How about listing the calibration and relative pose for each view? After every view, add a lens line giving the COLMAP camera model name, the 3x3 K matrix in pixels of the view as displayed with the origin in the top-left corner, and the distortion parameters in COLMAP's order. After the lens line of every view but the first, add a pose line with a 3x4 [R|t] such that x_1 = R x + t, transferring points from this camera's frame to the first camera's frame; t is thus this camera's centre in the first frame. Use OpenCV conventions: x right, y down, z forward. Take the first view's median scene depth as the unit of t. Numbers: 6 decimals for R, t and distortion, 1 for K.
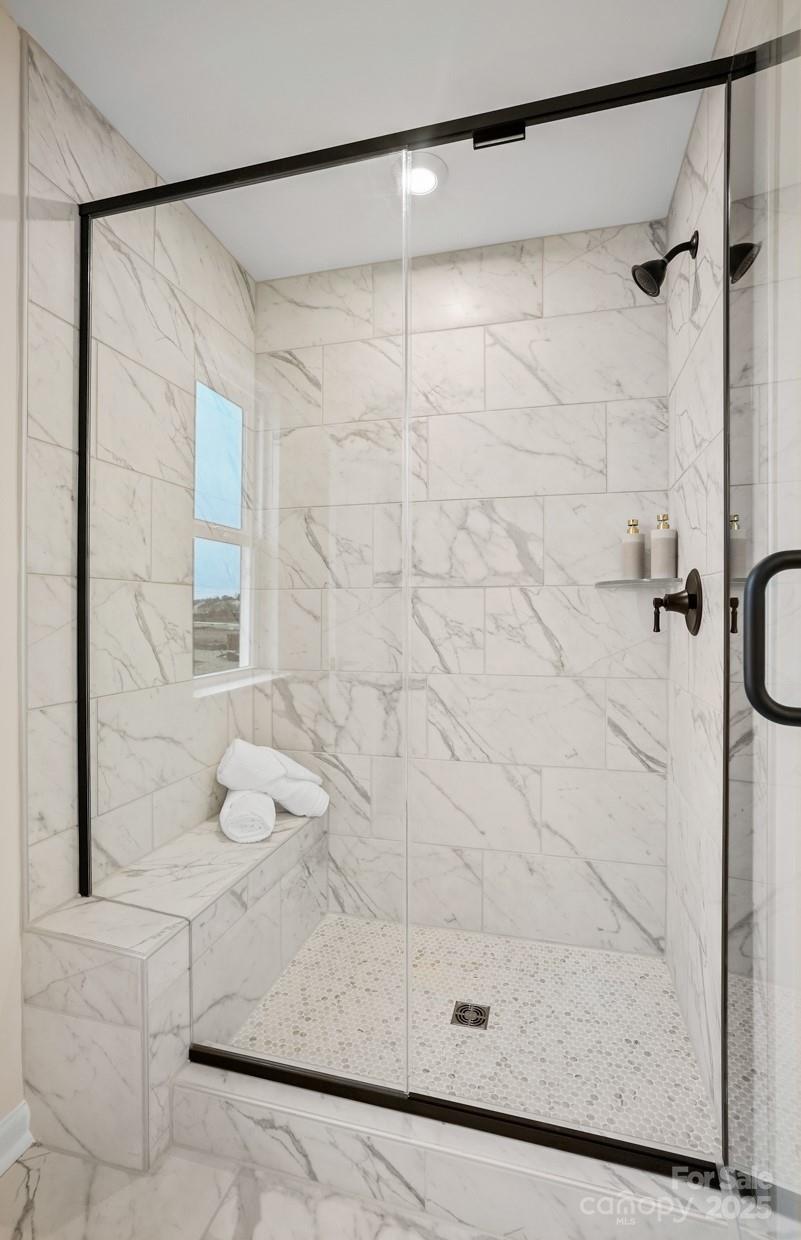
lens RADIAL K [[580.0, 0, 400.5], [0, 580.0, 605.1], [0, 0, 1]] dist [-0.002643, 0.001650]
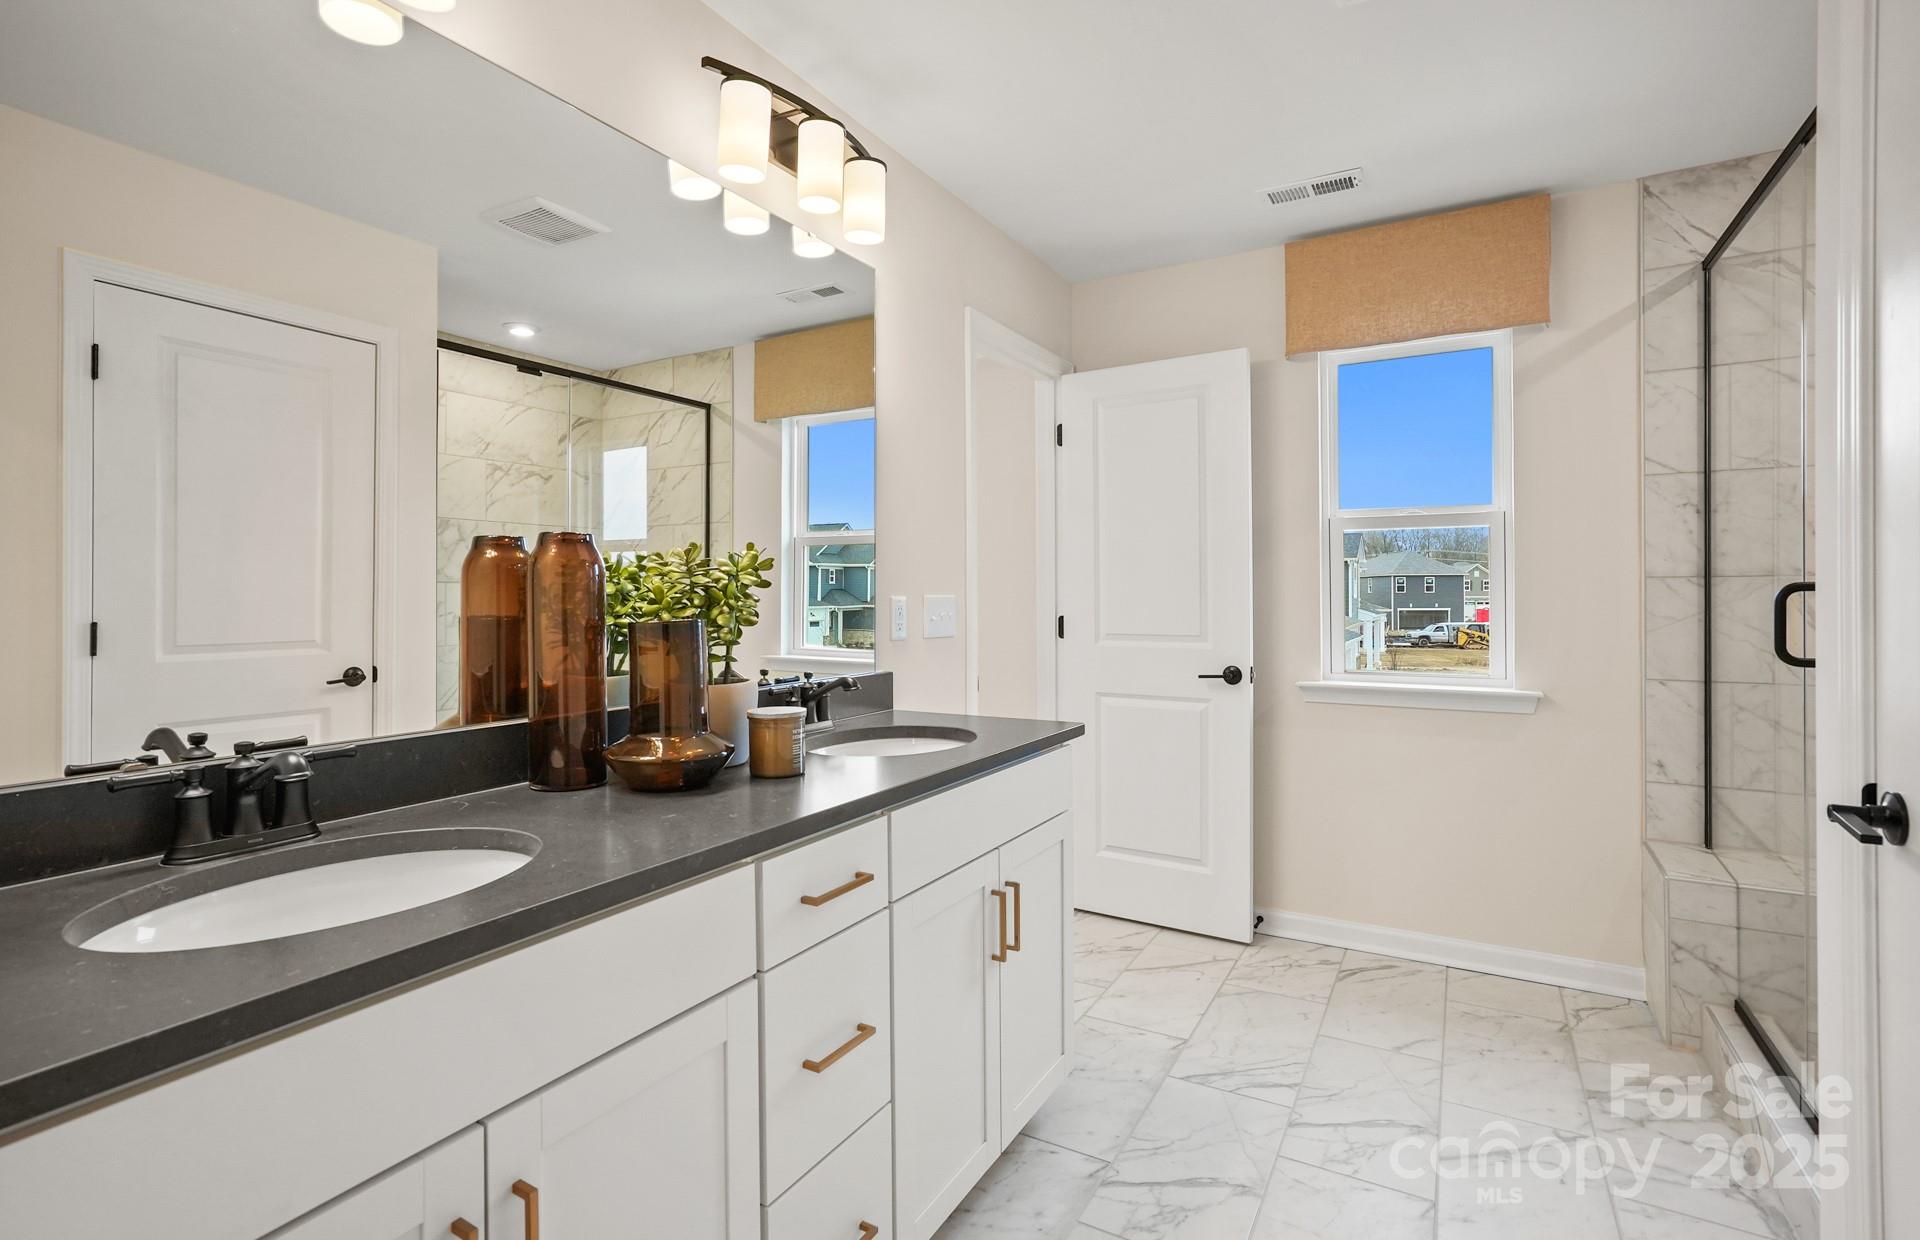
lens RADIAL K [[898.0, 0, 956.6], [0, 898.0, 592.4], [0, 0, 1]] dist [-0.002643, 0.001650]
pose [[-0.258195, -0.001998, -0.966091, 1.687728], [0.003429, 0.999990, -0.002984, -0.018343], [0.966087, -0.004083, -0.258185, -0.002345]]
